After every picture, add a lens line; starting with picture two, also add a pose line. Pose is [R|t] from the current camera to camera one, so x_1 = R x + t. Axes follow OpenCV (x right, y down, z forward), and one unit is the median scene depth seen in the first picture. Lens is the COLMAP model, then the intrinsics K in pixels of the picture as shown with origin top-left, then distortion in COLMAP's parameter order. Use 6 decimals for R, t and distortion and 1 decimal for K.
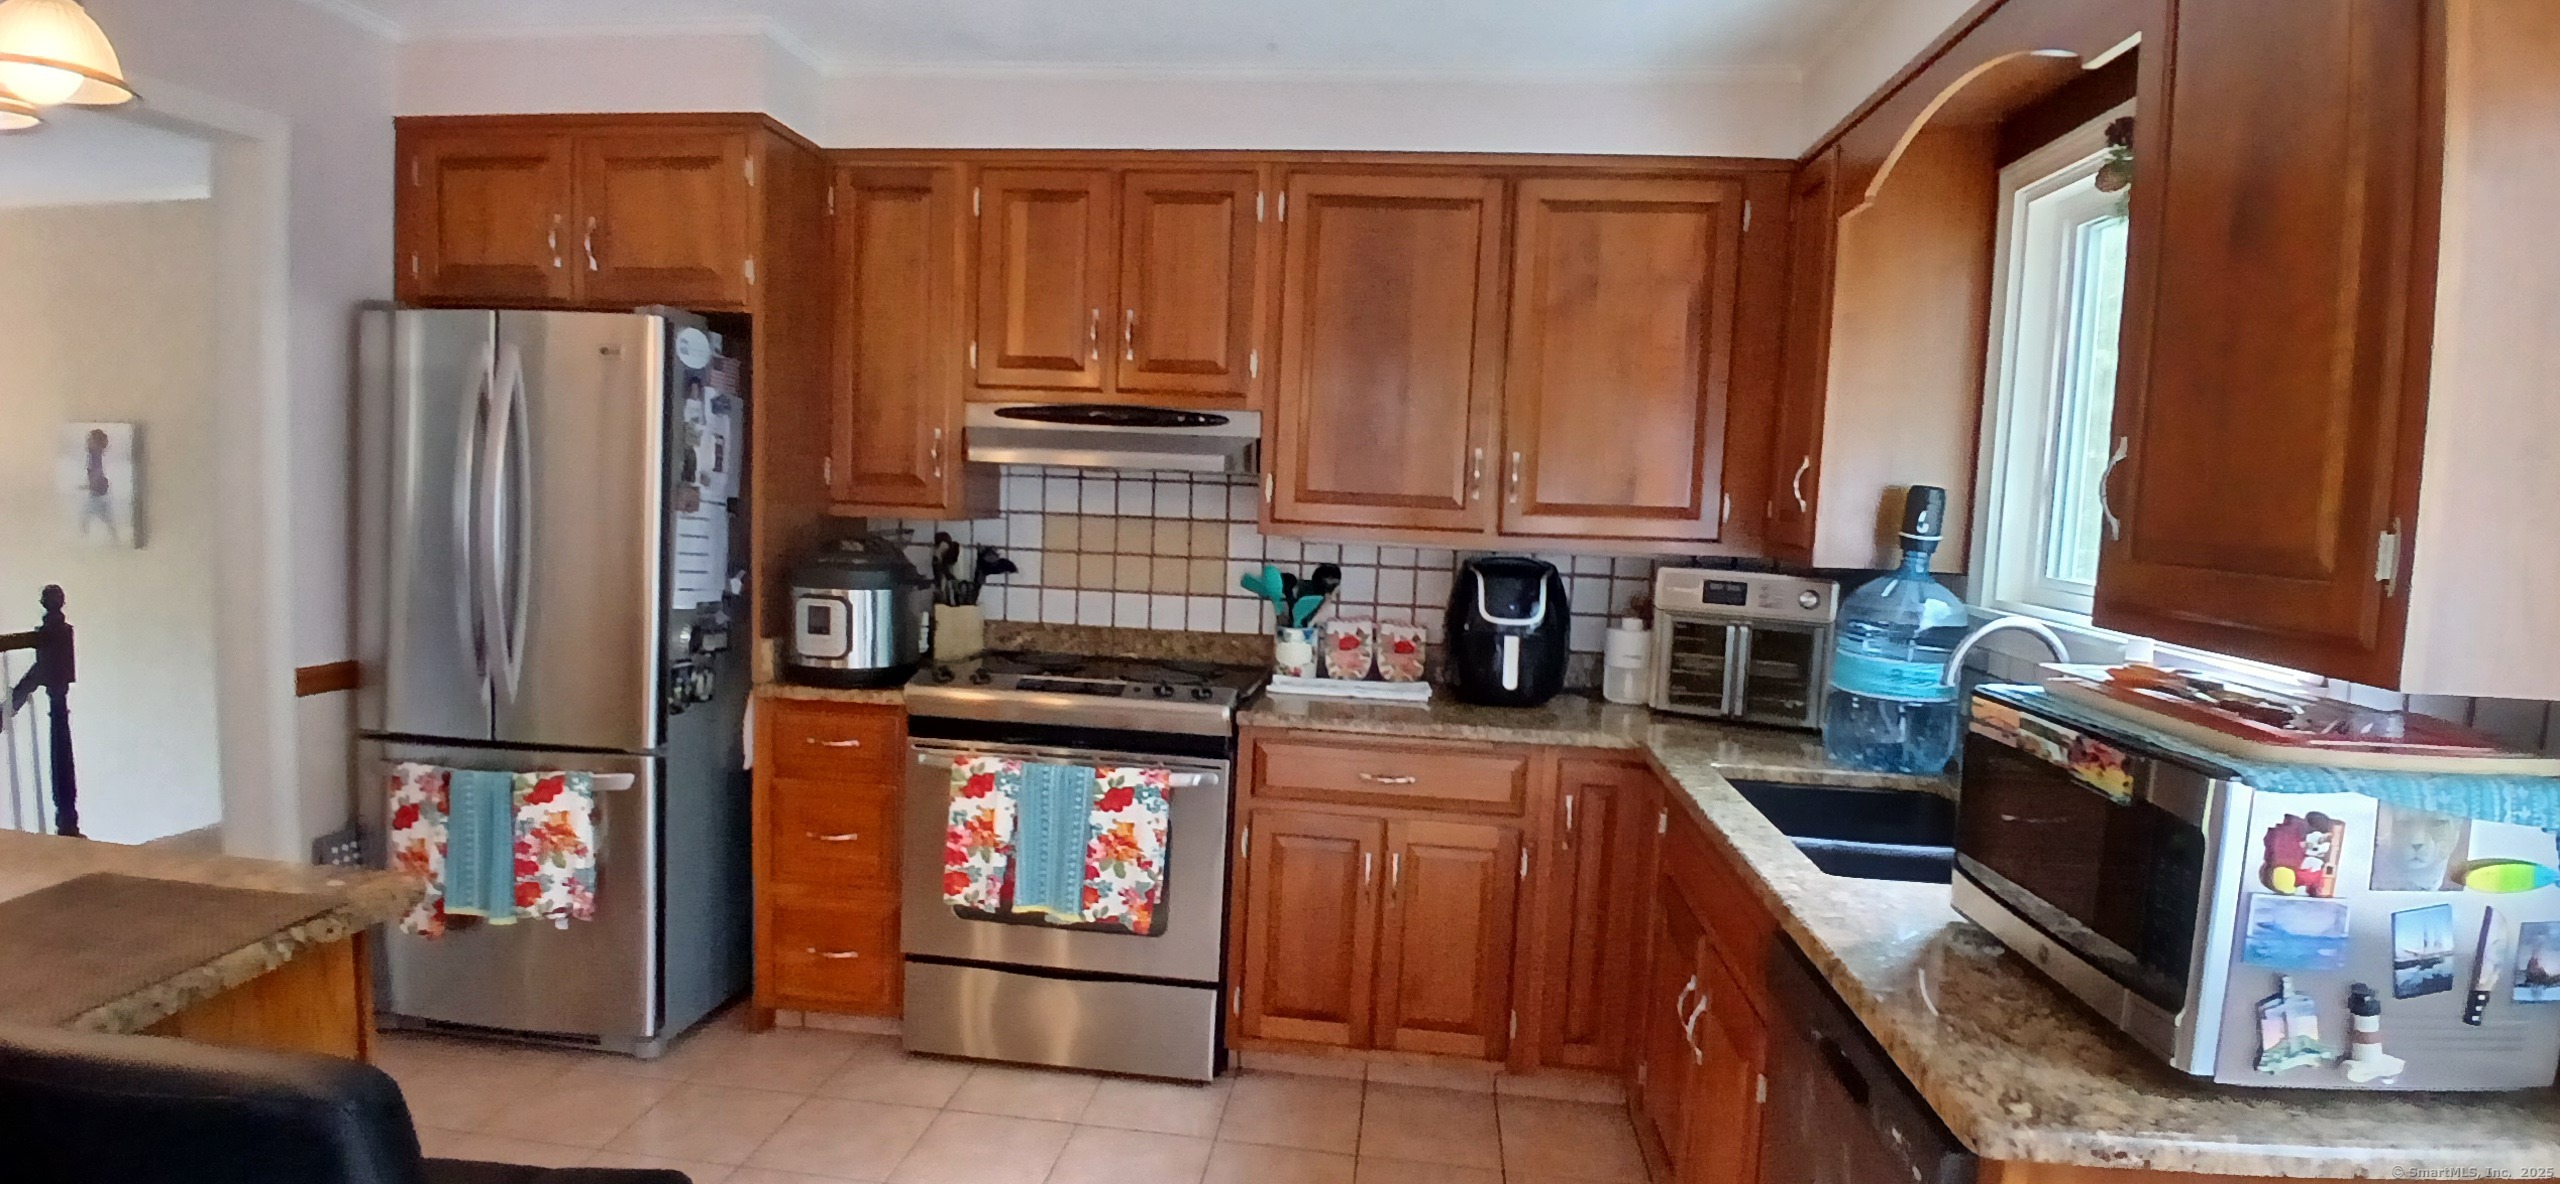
lens RADIAL K [[1257.7, 0, 1281.9], [0, 1257.7, 602.3], [0, 0, 1]] dist [-0.027070, -0.033496]
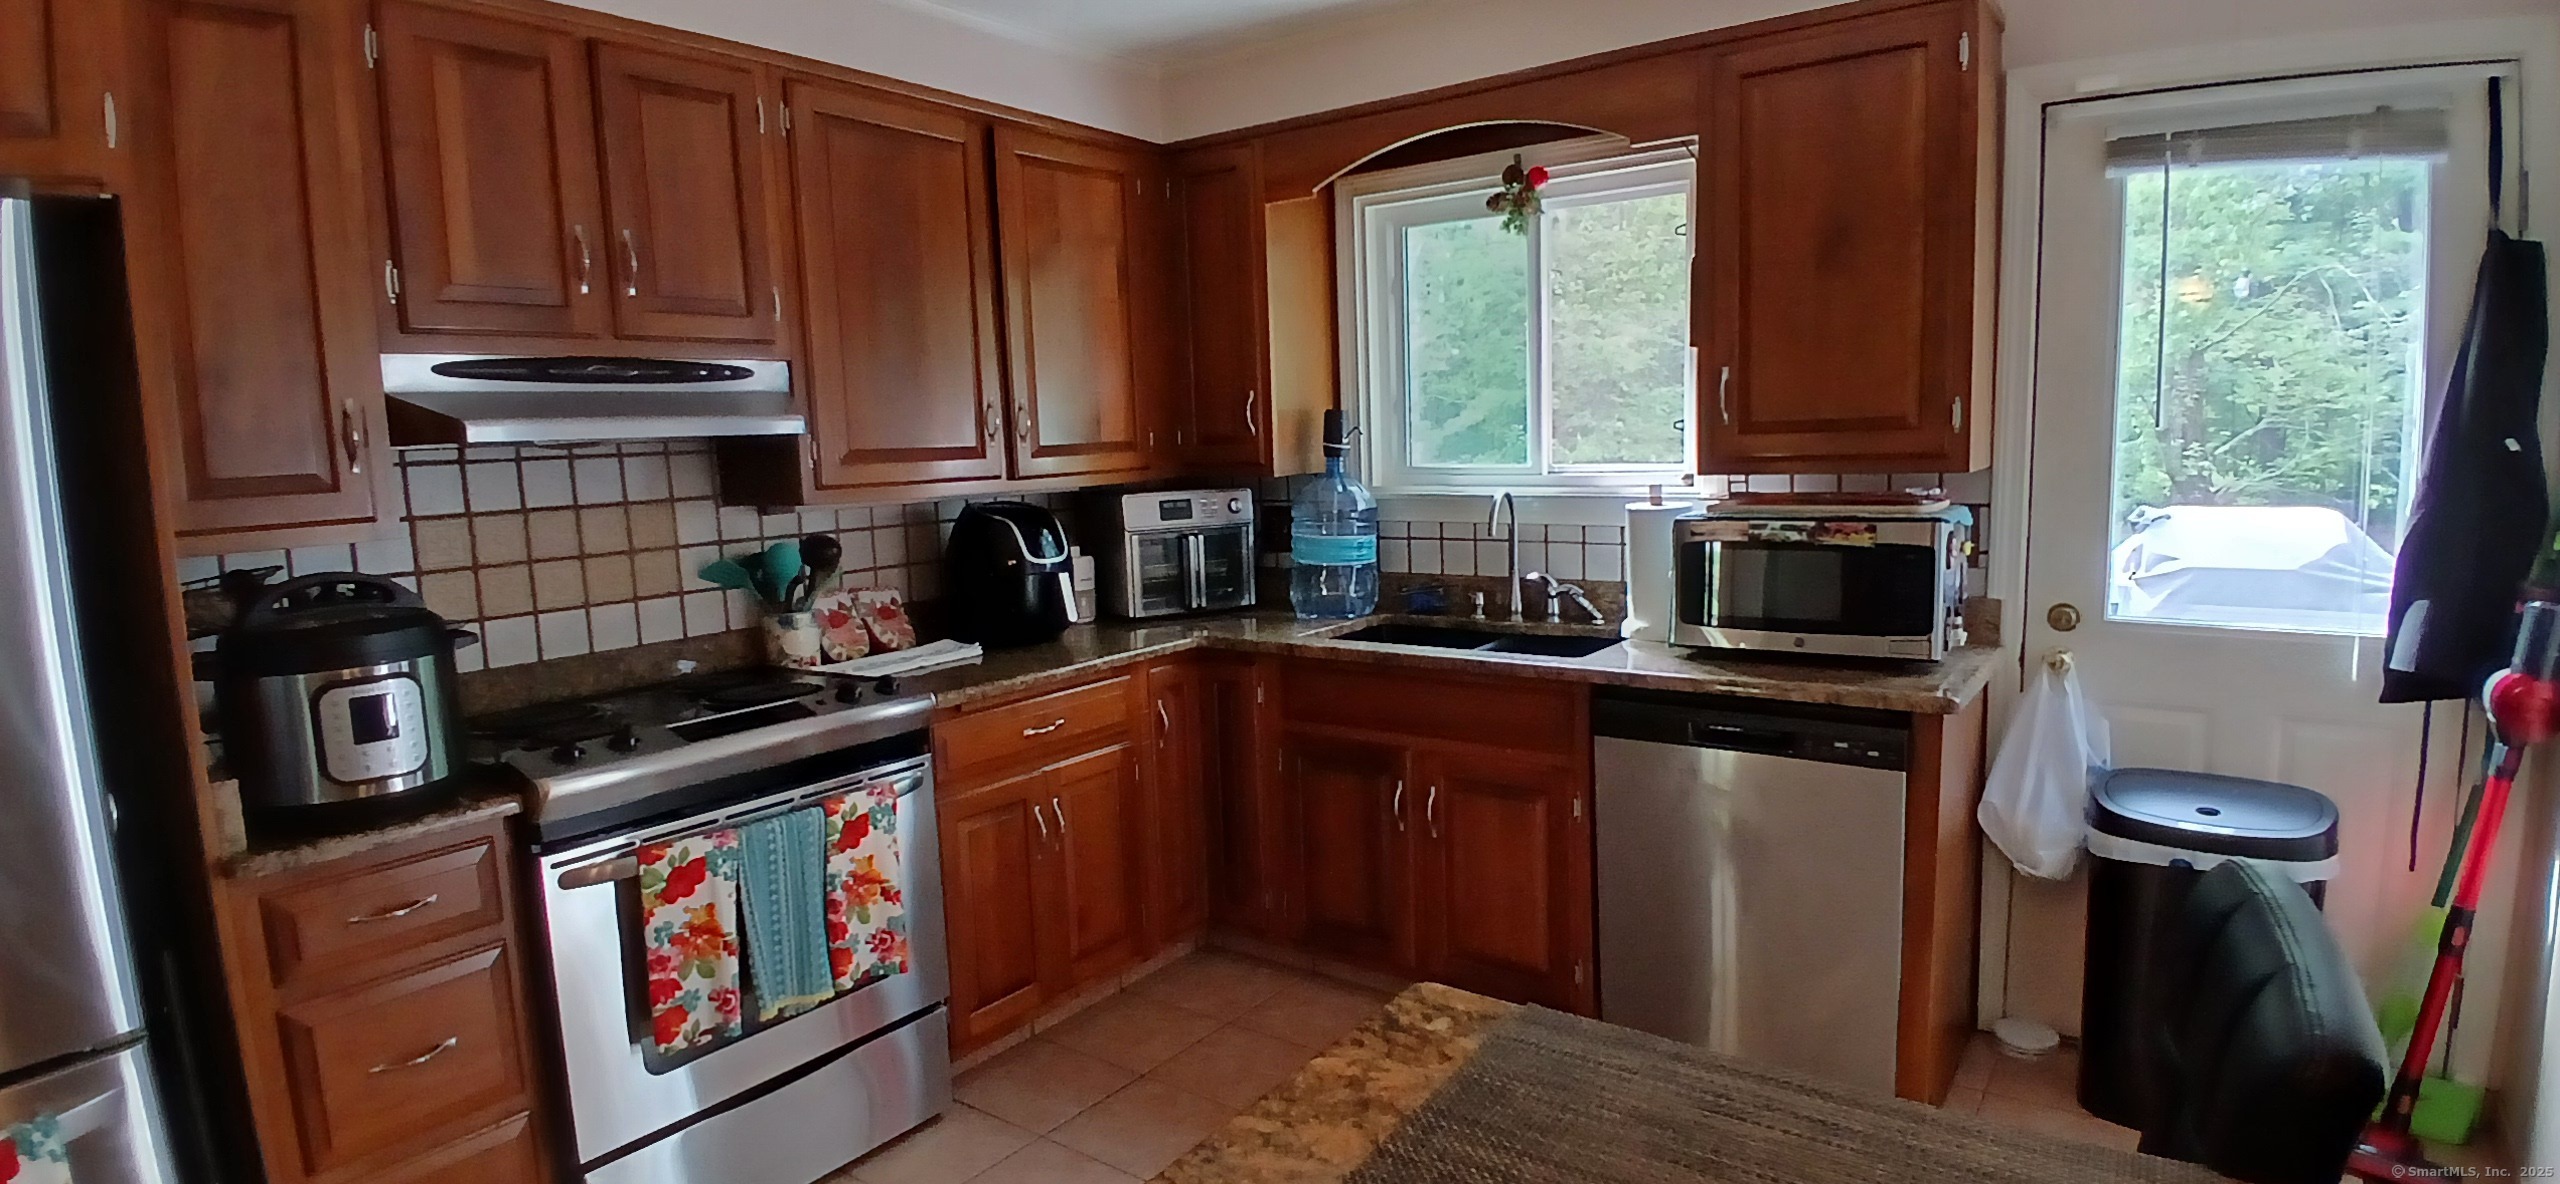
lens RADIAL K [[1257.7, 0, 1281.9], [0, 1257.7, 602.3], [0, 0, 1]] dist [-0.027070, -0.033496]
pose [[0.488492, -0.172616, 0.855324, -0.635071], [0.133297, 0.983495, 0.122354, -0.053415], [-0.862327, 0.054244, 0.503438, 0.311894]]
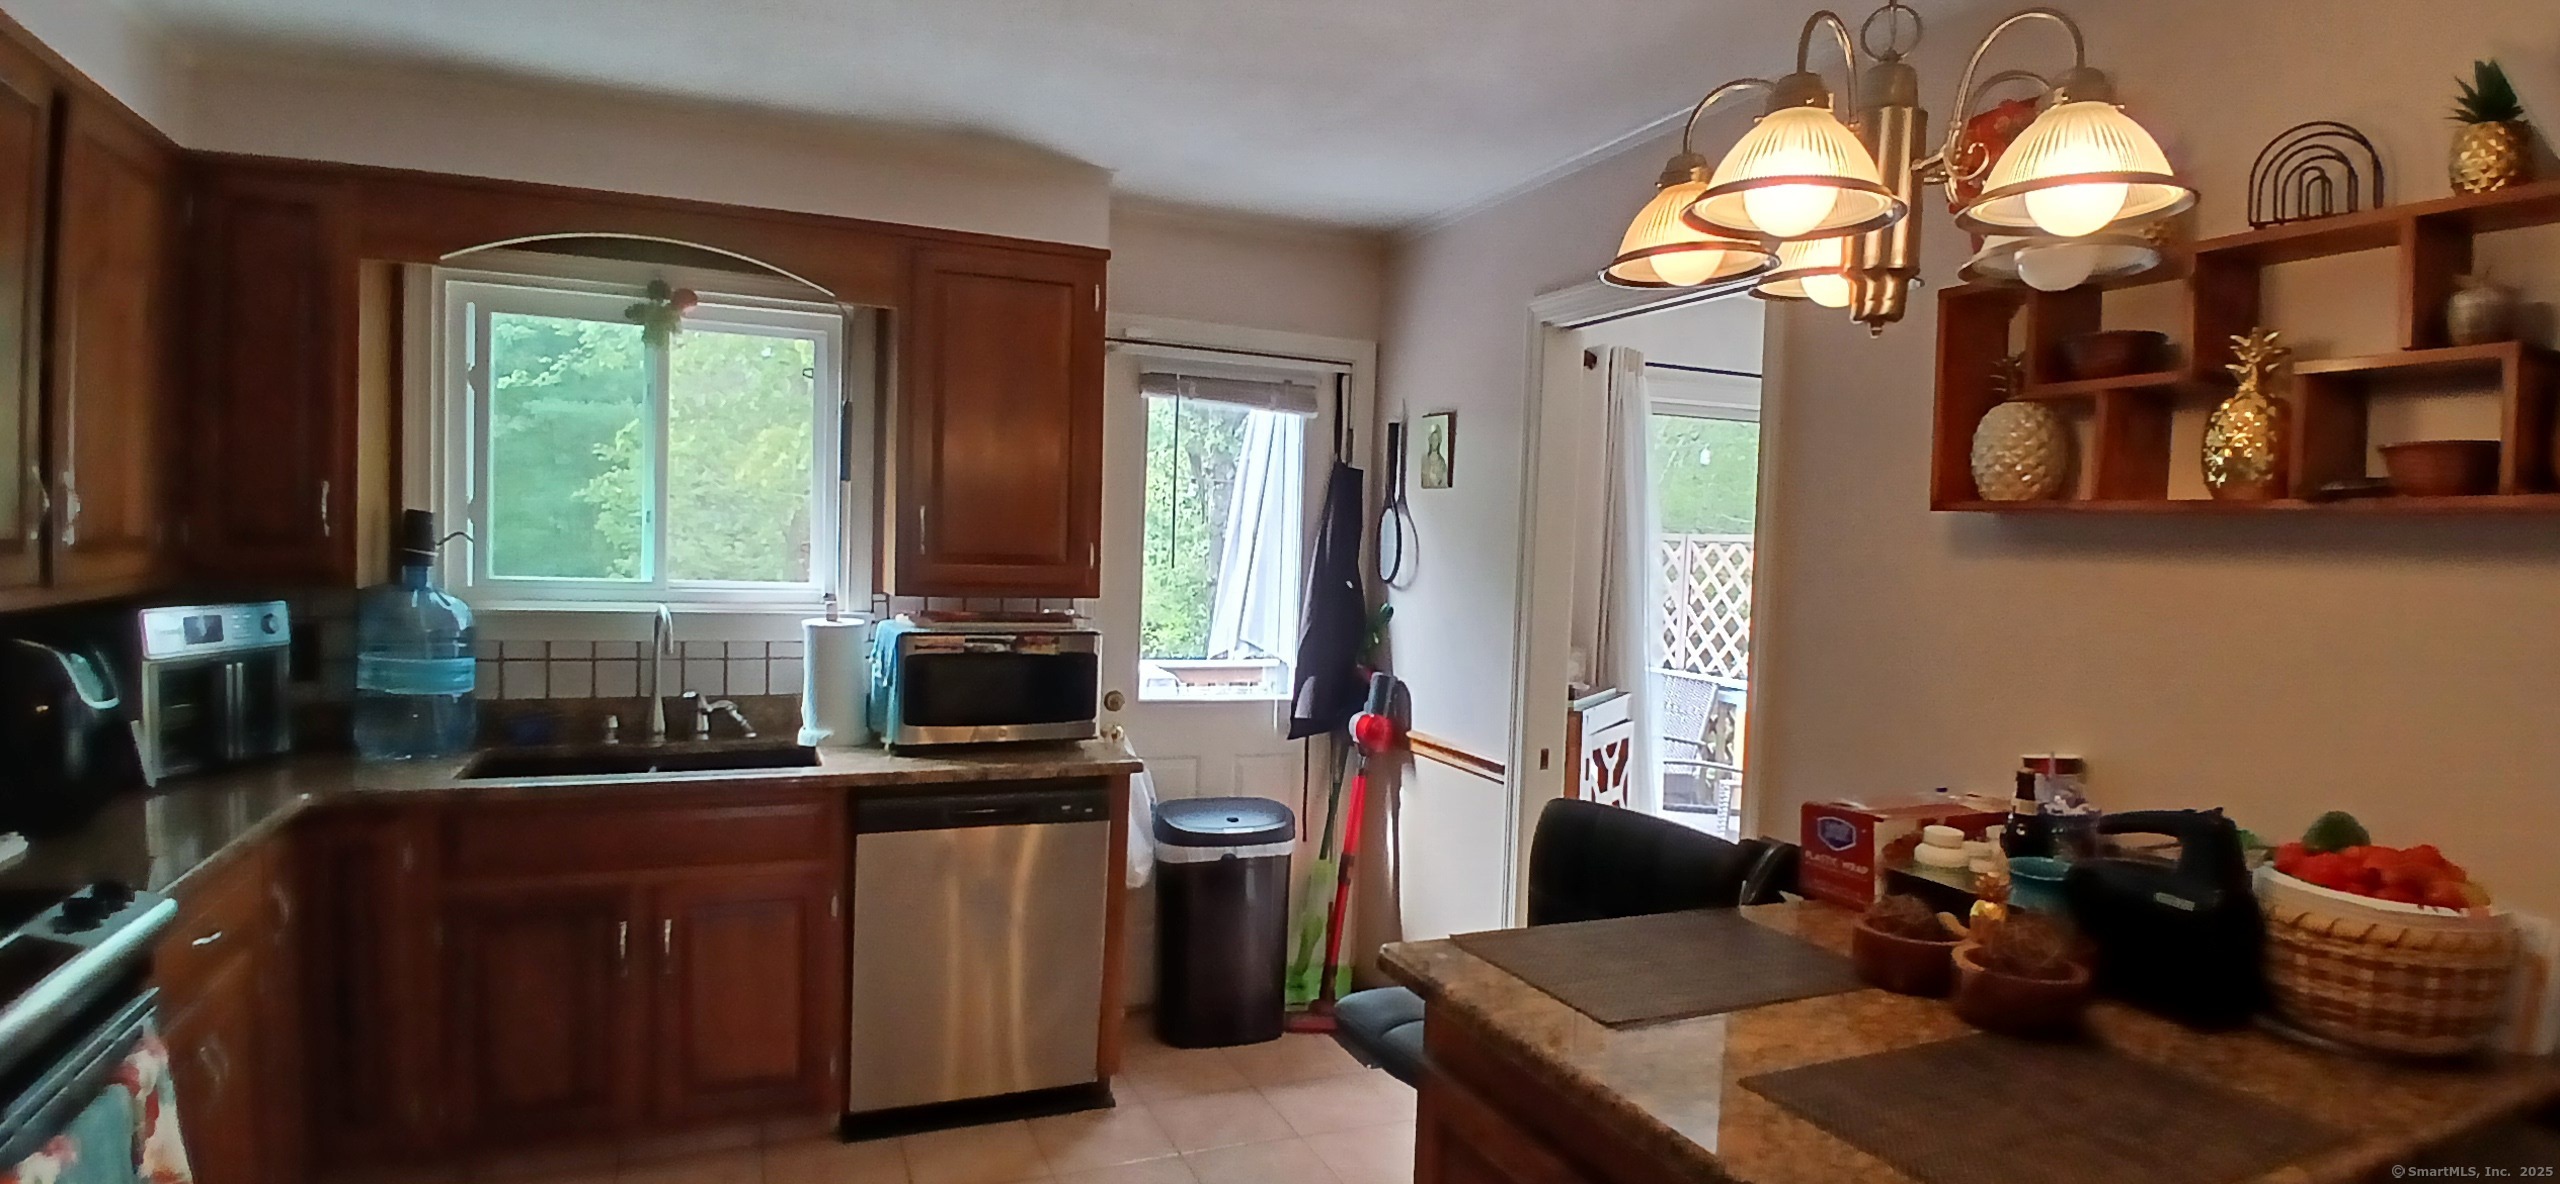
lens RADIAL K [[1257.7, 0, 1281.9], [0, 1257.7, 602.3], [0, 0, 1]] dist [-0.027070, -0.033496]
pose [[-0.507160, -0.099995, 0.856031, -0.759298], [0.024572, 0.991165, 0.130338, -0.118566], [-0.861502, 0.087137, -0.500222, 0.761646]]
